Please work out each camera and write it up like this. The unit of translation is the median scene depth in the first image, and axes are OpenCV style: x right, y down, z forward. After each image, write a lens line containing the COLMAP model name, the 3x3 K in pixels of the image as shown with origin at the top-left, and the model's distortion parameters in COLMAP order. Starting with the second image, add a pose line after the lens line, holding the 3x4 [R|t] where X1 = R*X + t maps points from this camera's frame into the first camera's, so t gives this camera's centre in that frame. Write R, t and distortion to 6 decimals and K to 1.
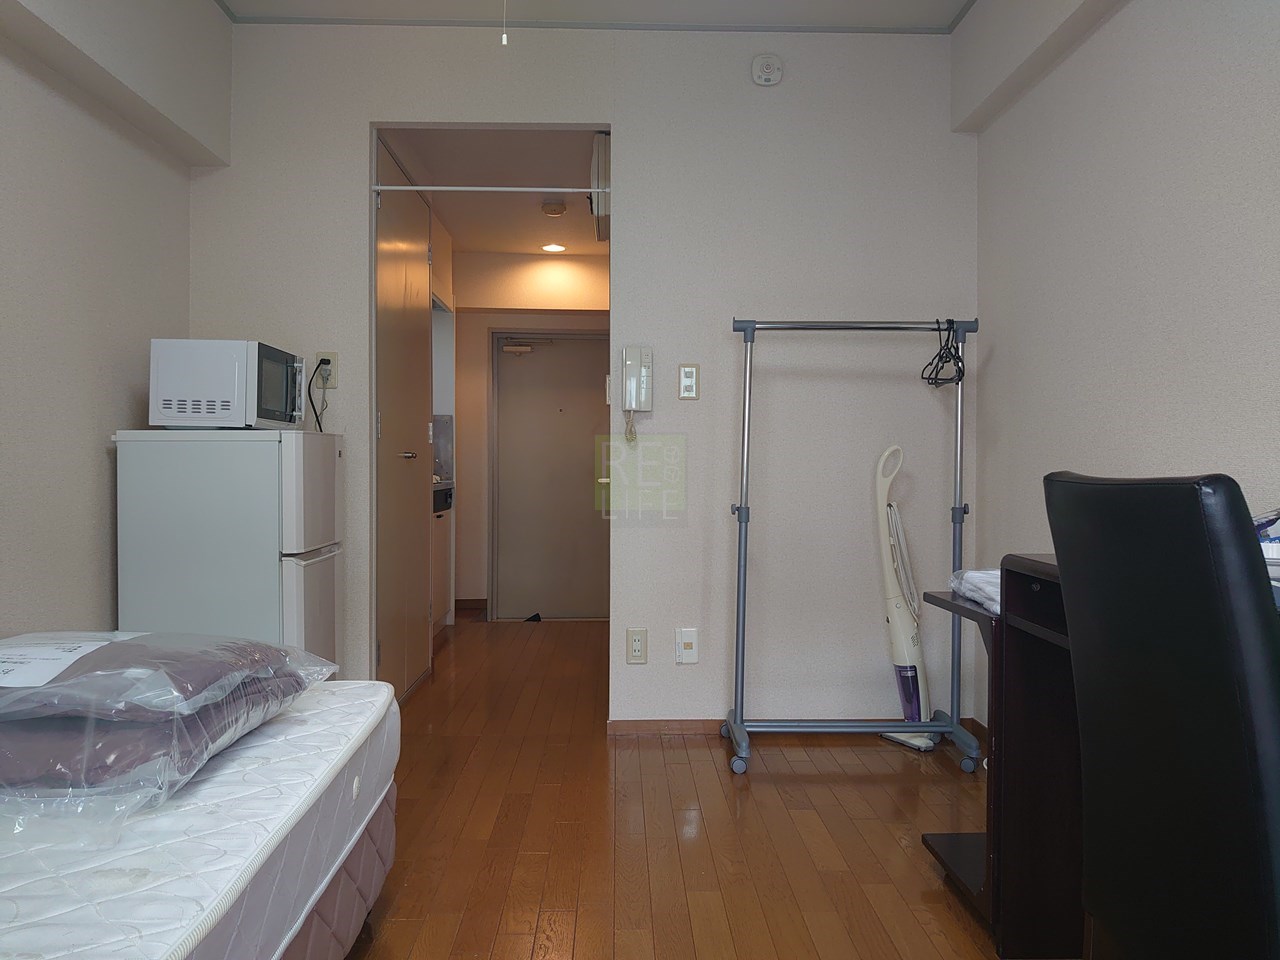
lens RADIAL K [[1009.9, 0, 640.0], [0, 1009.9, 480.0], [0, 0, 1]] dist [-0.024626, -0.001537]
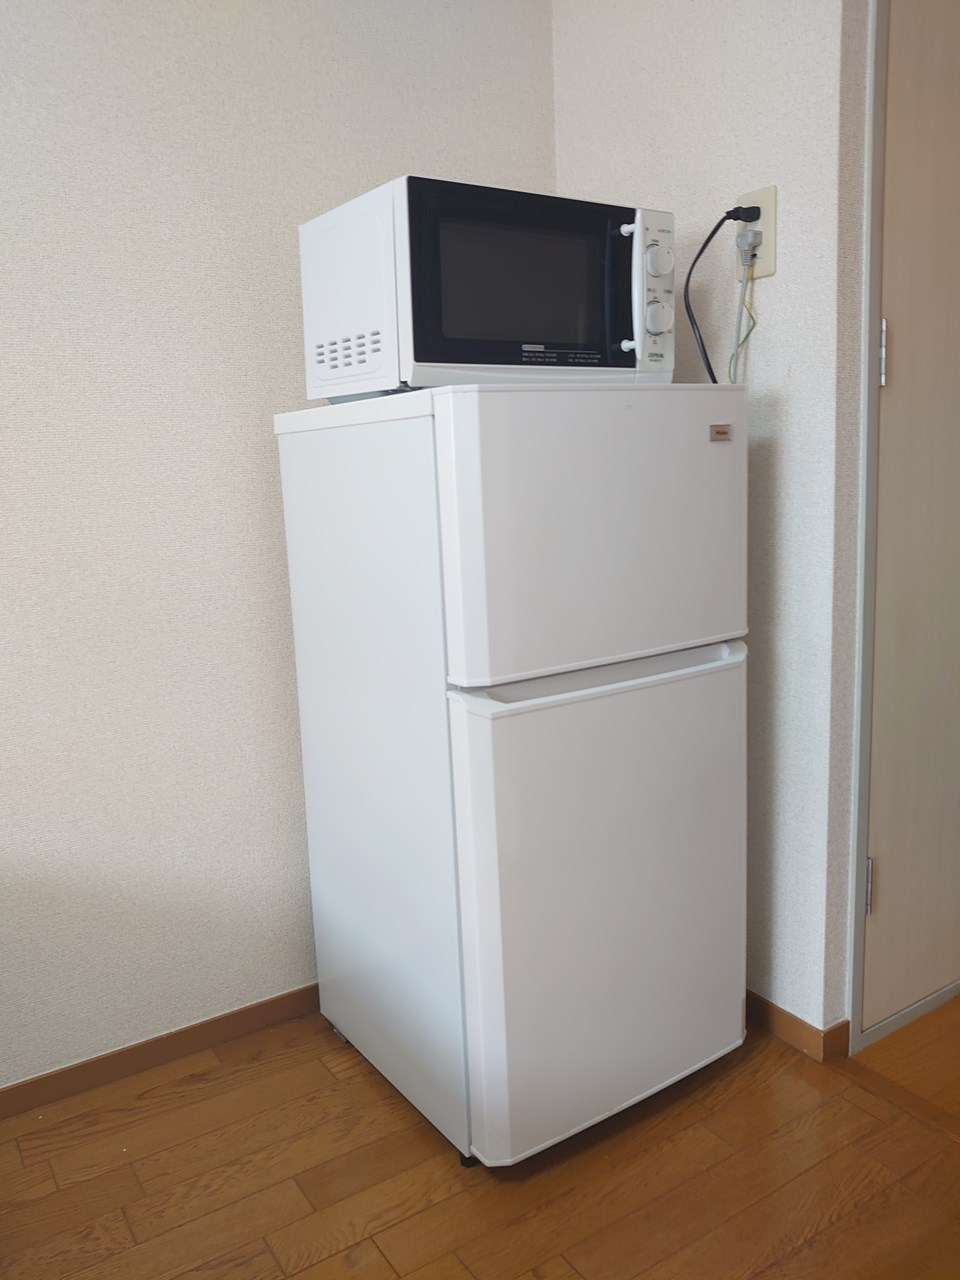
lens RADIAL K [[1009.9, 0, 480.0], [0, 1009.9, 640.0], [0, 0, 1]] dist [-0.024626, -0.001537]
pose [[0.524038, 0.120036, -0.843194, 0.011256], [0.032972, 0.986417, 0.160917, -0.012910], [0.851056, -0.112128, 0.512962, 0.781206]]
